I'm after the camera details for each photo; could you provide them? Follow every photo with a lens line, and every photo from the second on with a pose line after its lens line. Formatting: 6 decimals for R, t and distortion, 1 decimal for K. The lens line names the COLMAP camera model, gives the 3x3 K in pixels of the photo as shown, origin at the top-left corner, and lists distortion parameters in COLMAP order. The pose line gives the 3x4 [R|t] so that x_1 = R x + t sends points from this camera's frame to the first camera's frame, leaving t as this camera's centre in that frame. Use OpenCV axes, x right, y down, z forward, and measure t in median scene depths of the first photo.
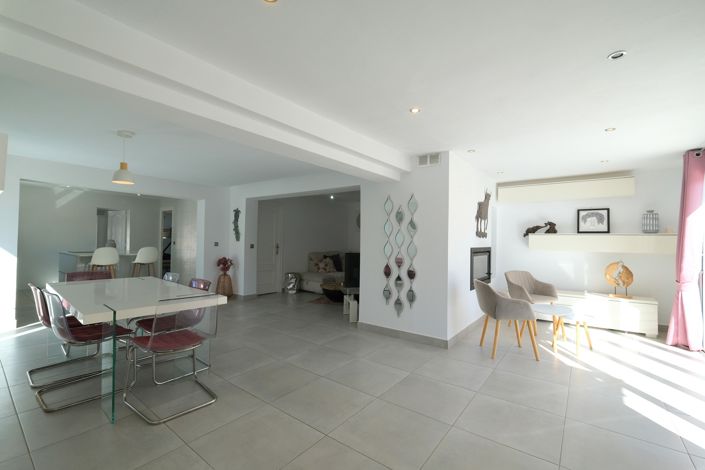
lens RADIAL K [[305.8, 0, 351.0], [0, 305.8, 236.0], [0, 0, 1]] dist [-0.005094, 0.001379]
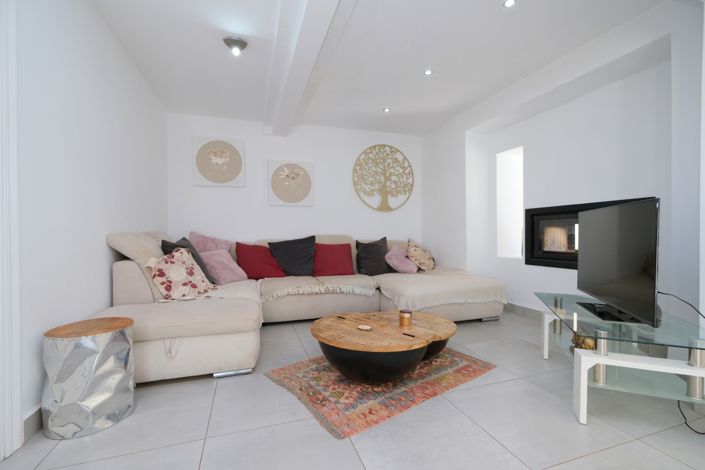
lens RADIAL K [[305.8, 0, 350.2], [0, 305.8, 237.8], [0, 0, 1]] dist [-0.005094, 0.001379]
pose [[0.551921, -0.027812, 0.833432, -0.303446], [0.001956, 0.999484, 0.032058, 0.061534], [-0.833894, -0.016064, 0.551691, 0.830440]]
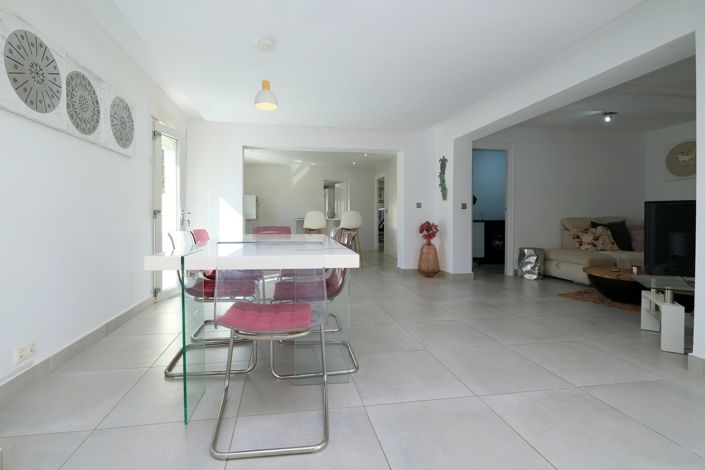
lens RADIAL K [[305.8, 0, 348.8], [0, 305.8, 229.5], [0, 0, 1]] dist [-0.005094, 0.001379]
pose [[0.721573, -0.003449, -0.692330, -0.022263], [0.021260, 0.999626, 0.017178, 0.070372], [0.692012, -0.027114, 0.721377, 0.293757]]
